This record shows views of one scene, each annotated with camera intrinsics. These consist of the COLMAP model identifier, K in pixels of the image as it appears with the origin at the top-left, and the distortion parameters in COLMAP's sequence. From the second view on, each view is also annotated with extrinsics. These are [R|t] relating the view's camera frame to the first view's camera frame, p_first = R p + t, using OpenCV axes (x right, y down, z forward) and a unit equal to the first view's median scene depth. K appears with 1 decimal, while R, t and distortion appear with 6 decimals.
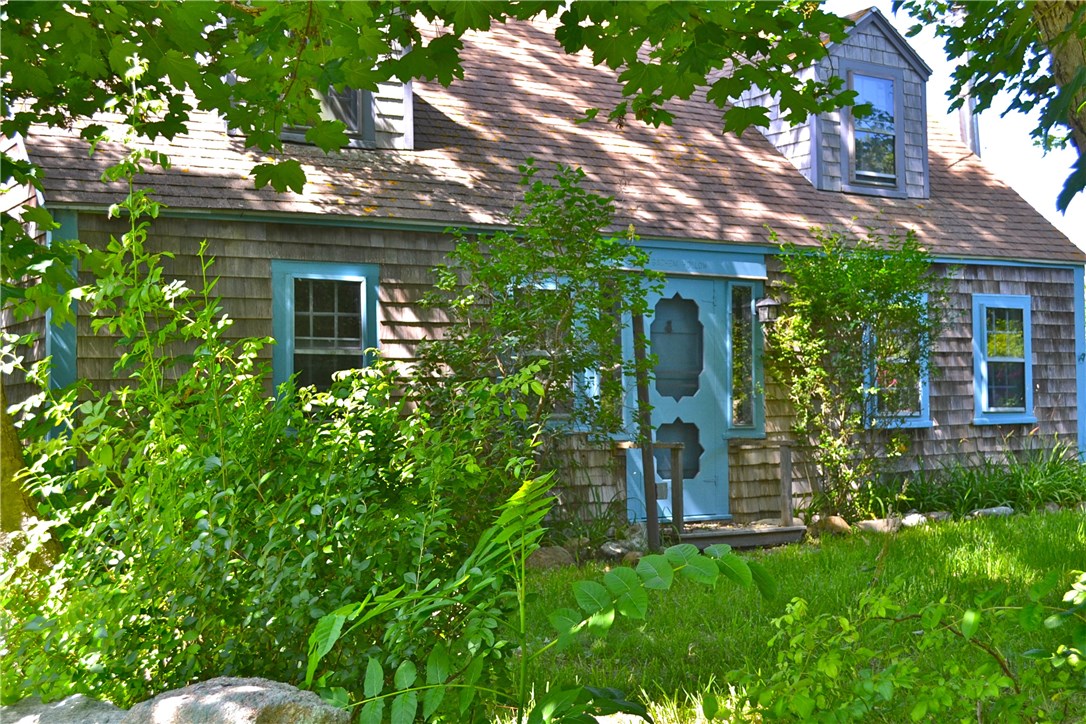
lens RADIAL K [[1499.9, 0, 543.0], [0, 1499.9, 362.0], [0, 0, 1]] dist [-0.040080, -0.039711]
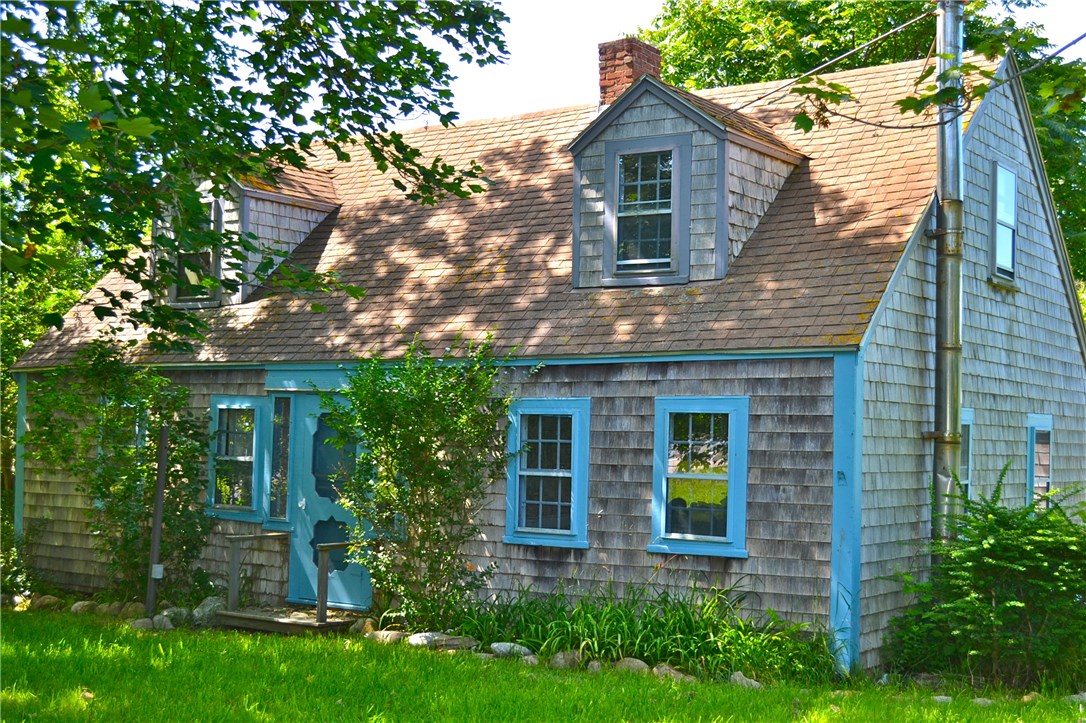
lens RADIAL K [[1448.9, 0, 543.0], [0, 1448.9, 361.5], [0, 0, 1]] dist [-0.013797, -0.031773]
pose [[0.381470, -0.020795, -0.924147, 1.020155], [0.011836, 0.999775, -0.017611, -0.051888], [0.924305, -0.004220, 0.381630, 0.624404]]
